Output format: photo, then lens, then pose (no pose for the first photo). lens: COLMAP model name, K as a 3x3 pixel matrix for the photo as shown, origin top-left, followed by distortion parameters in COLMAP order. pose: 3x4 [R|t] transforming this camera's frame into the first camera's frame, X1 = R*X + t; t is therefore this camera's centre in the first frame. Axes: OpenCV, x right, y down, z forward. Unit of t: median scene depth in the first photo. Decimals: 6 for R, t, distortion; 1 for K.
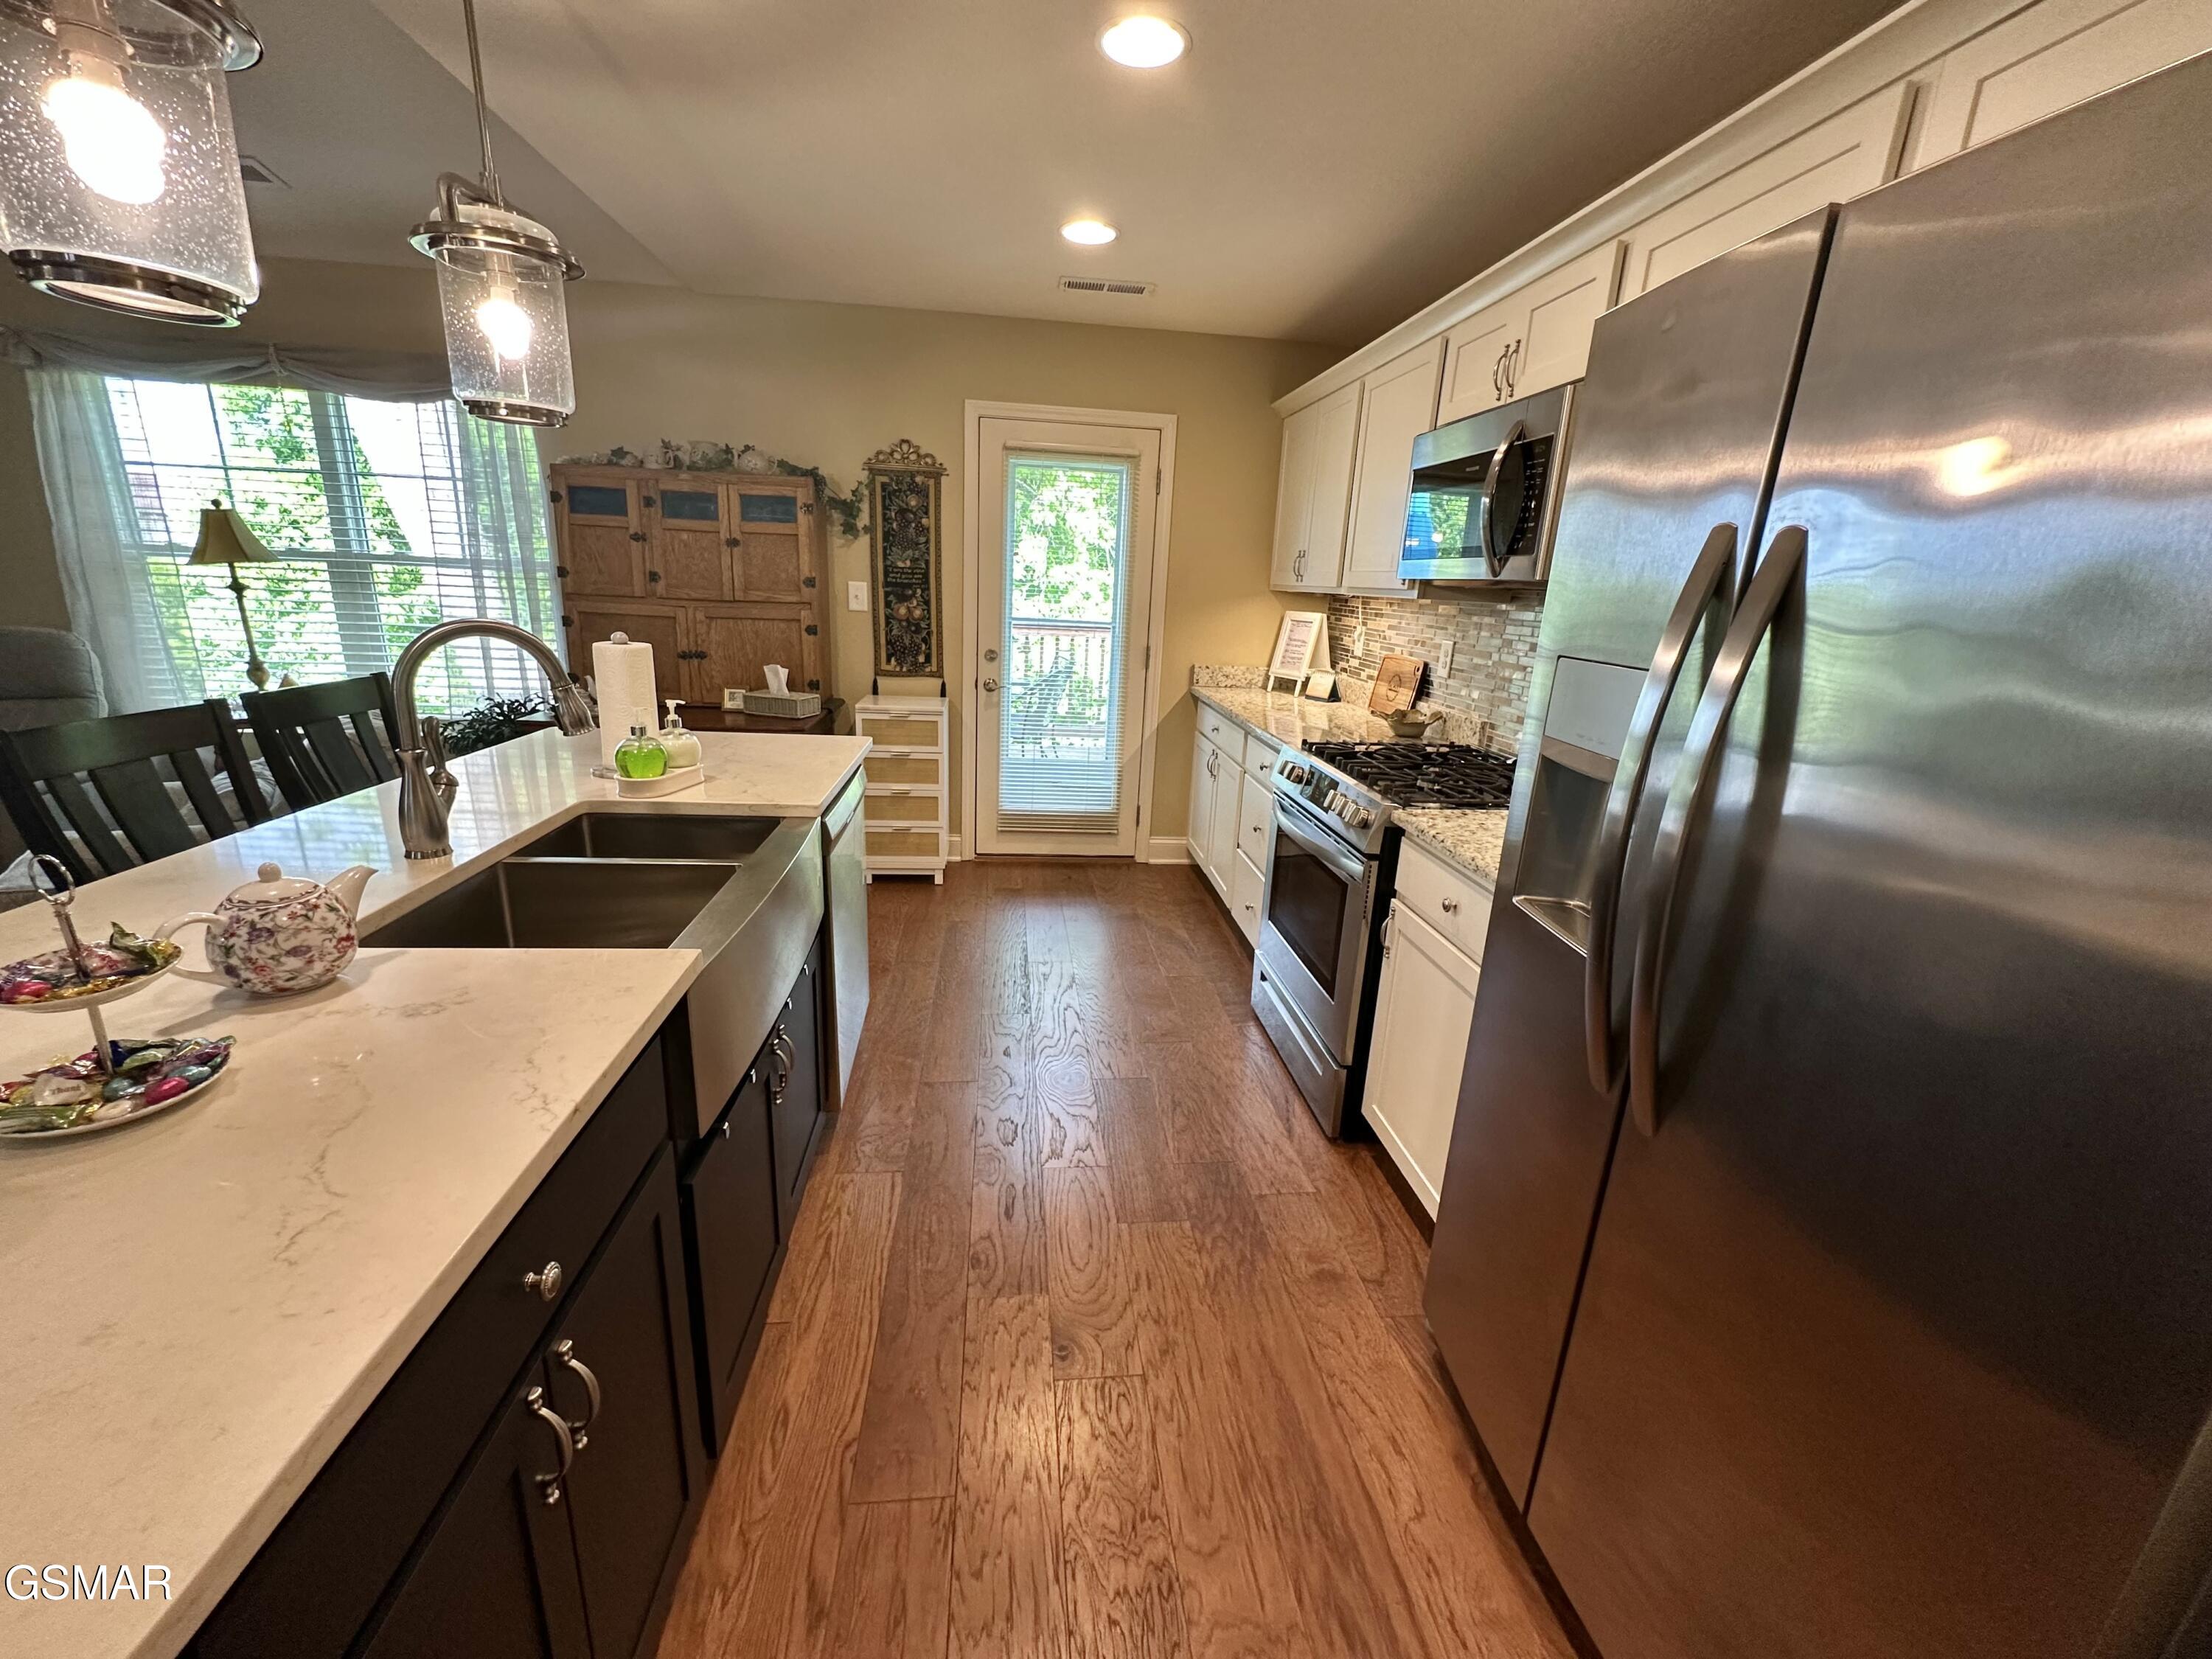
lens RADIAL K [[888.0, 0, 1108.7], [0, 888.0, 823.8], [0, 0, 1]] dist [-0.003983, 0.000906]
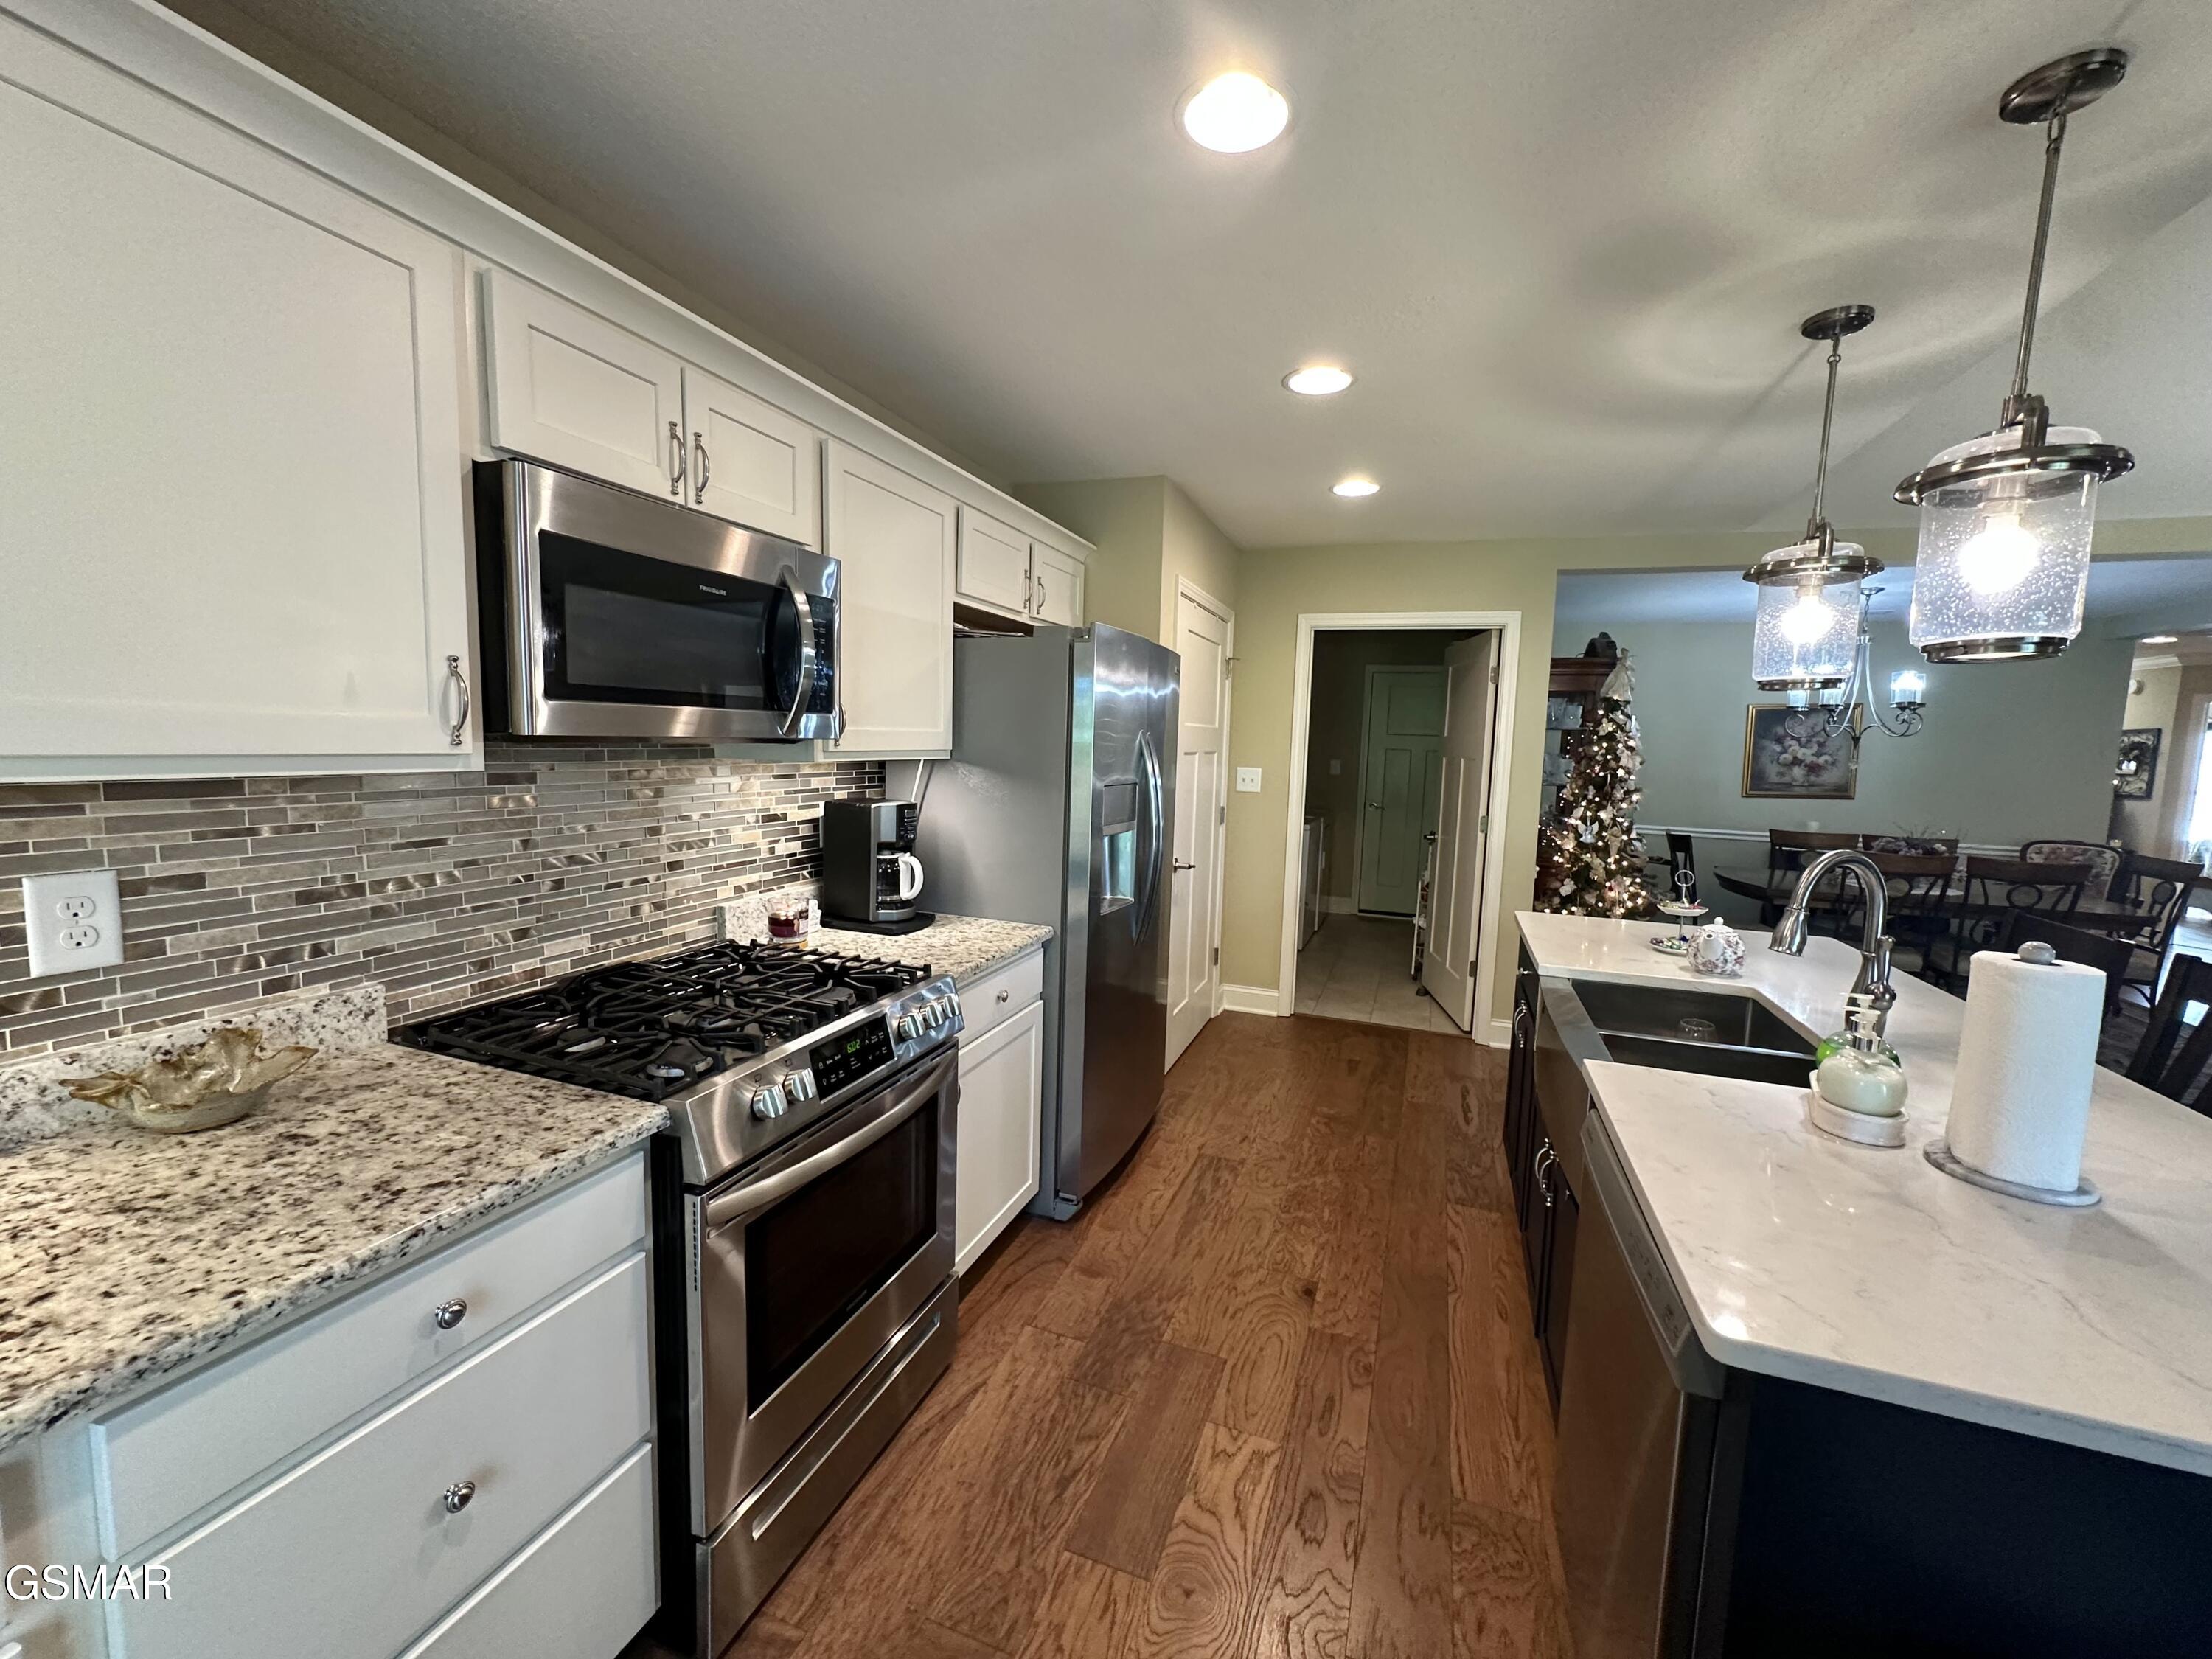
lens RADIAL K [[888.0, 0, 1109.2], [0, 888.0, 831.6], [0, 0, 1]] dist [-0.003983, 0.000906]
pose [[-0.888903, -0.121511, 0.441686, -0.133640], [0.050321, 0.932444, 0.357794, -0.273835], [-0.455323, 0.340270, -0.822738, 0.904340]]
